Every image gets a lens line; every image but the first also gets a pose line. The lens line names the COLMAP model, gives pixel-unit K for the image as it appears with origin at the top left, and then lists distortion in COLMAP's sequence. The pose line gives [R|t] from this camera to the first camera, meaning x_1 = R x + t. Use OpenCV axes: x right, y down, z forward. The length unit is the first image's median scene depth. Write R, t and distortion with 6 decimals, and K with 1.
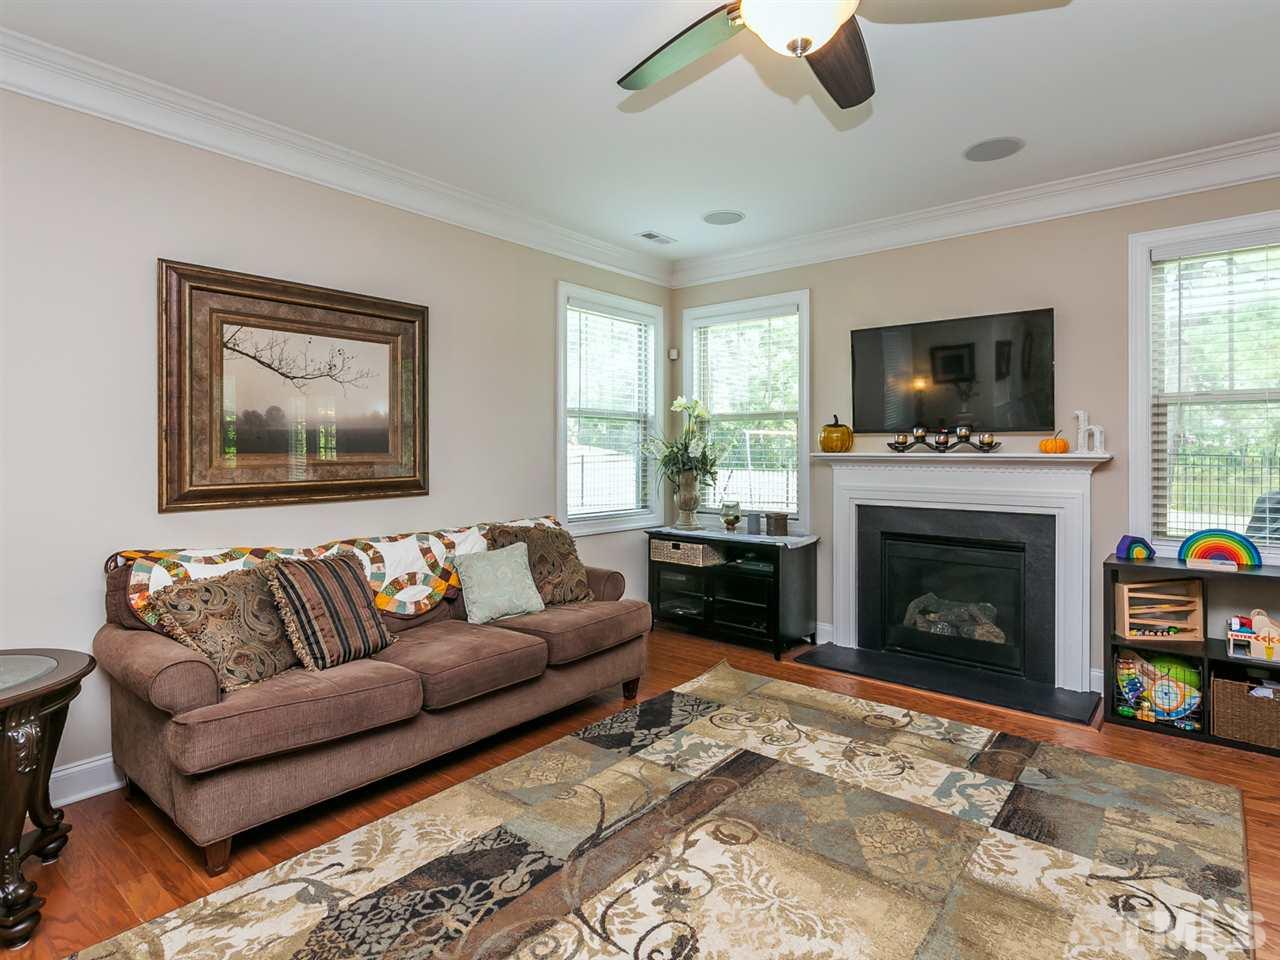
lens RADIAL K [[694.6, 0, 660.1], [0, 694.6, 458.6], [0, 0, 1]] dist [-0.000151, -0.000832]
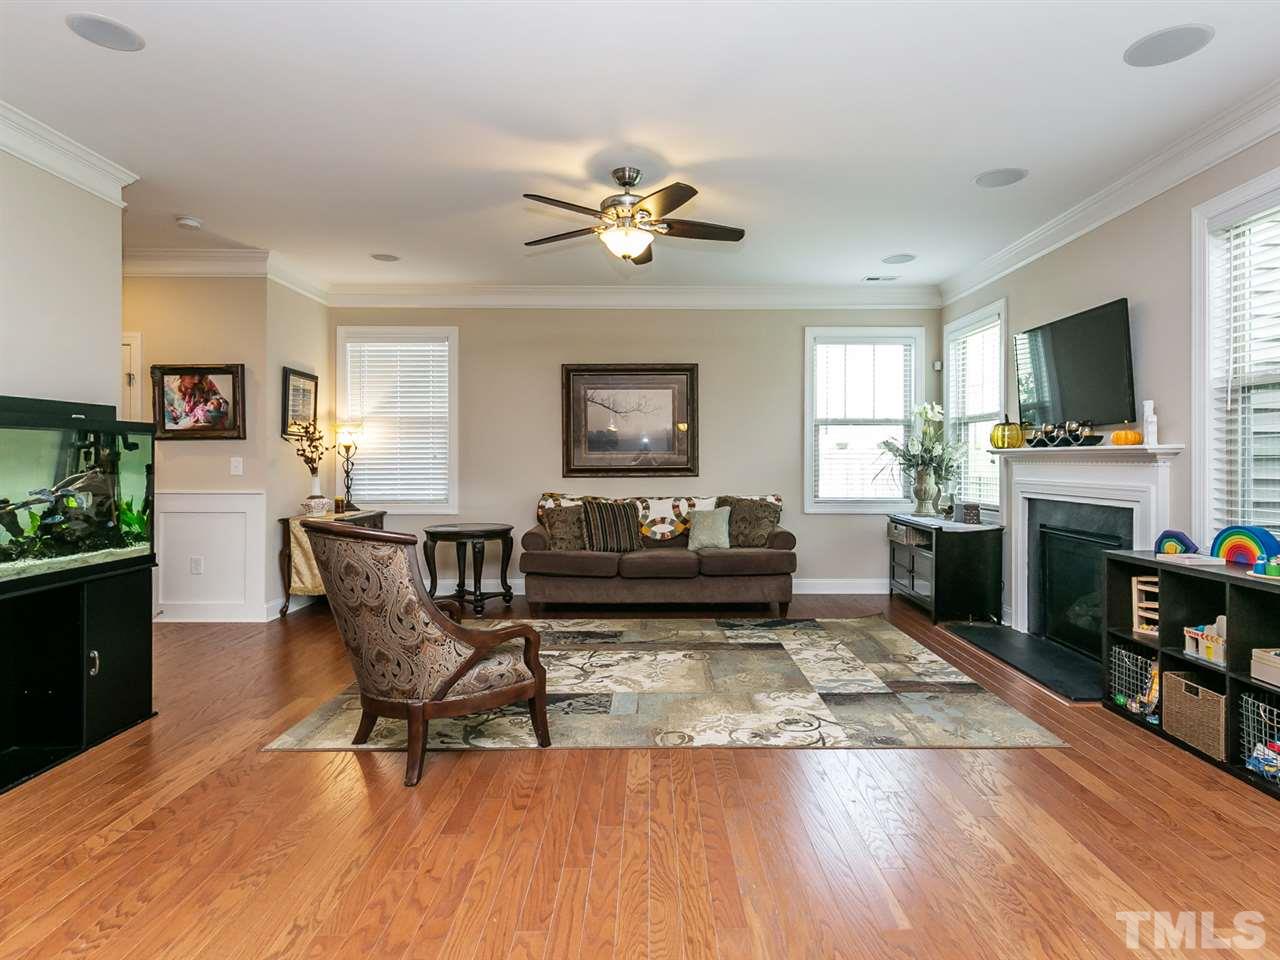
lens RADIAL K [[723.0, 0, 640.0], [0, 723.0, 480.0], [0, 0, 1]] dist [0.002273, 0.000291]
pose [[0.610035, 0.021962, -0.792070, 1.144416], [-0.010518, 0.999752, 0.019619, 0.033459], [0.792305, -0.003637, 0.610115, -0.200943]]
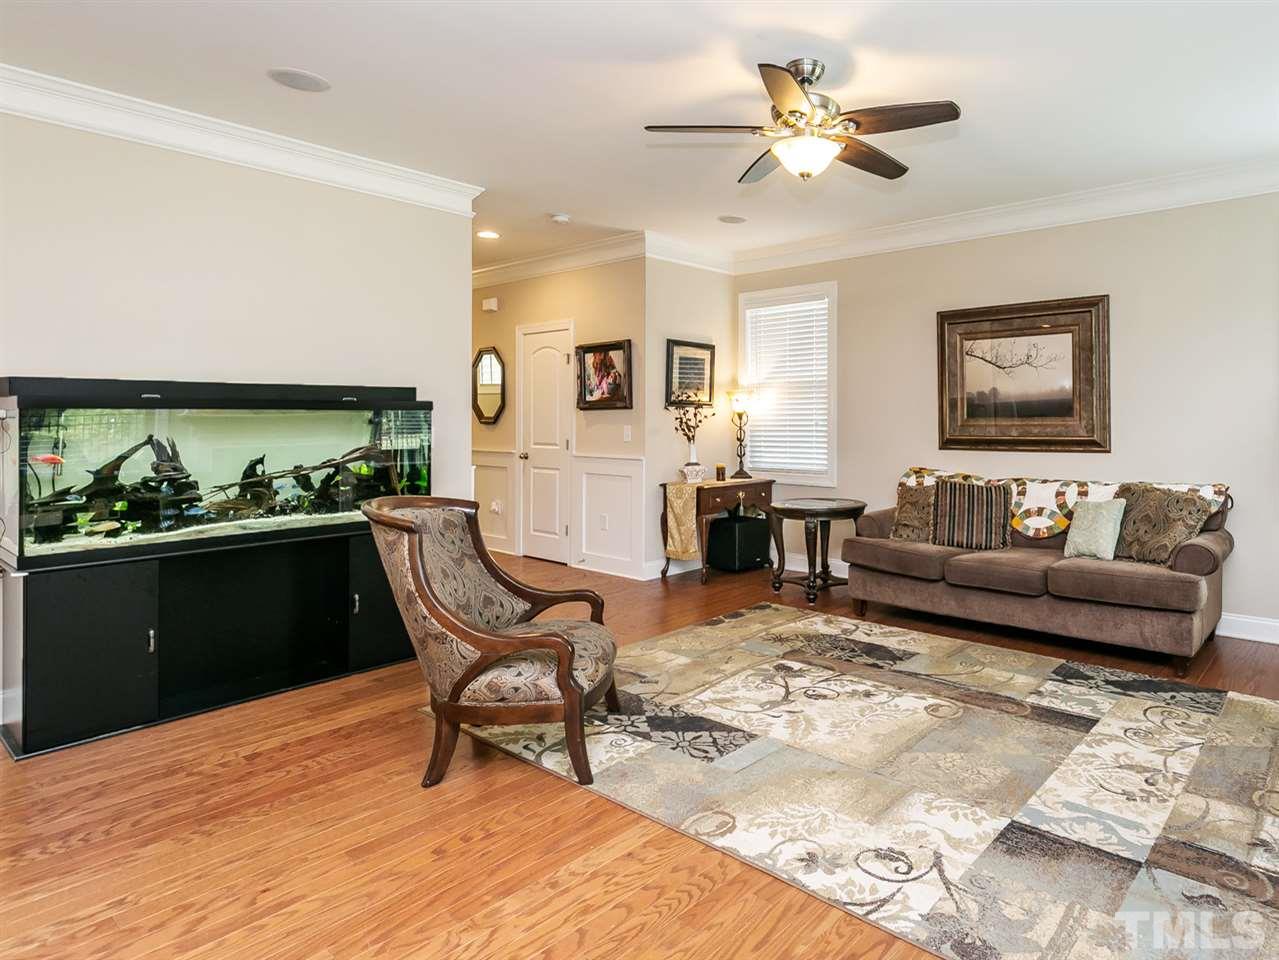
lens RADIAL K [[759.1, 0, 790.9], [0, 759.1, 424.9], [0, 0, 1]] dist [0.001708, -0.000050]
pose [[0.002235, 0.009425, -0.999953, 1.153564], [-0.010125, 0.999905, 0.009402, -0.002451], [0.999946, 0.010103, 0.002330, 0.541965]]
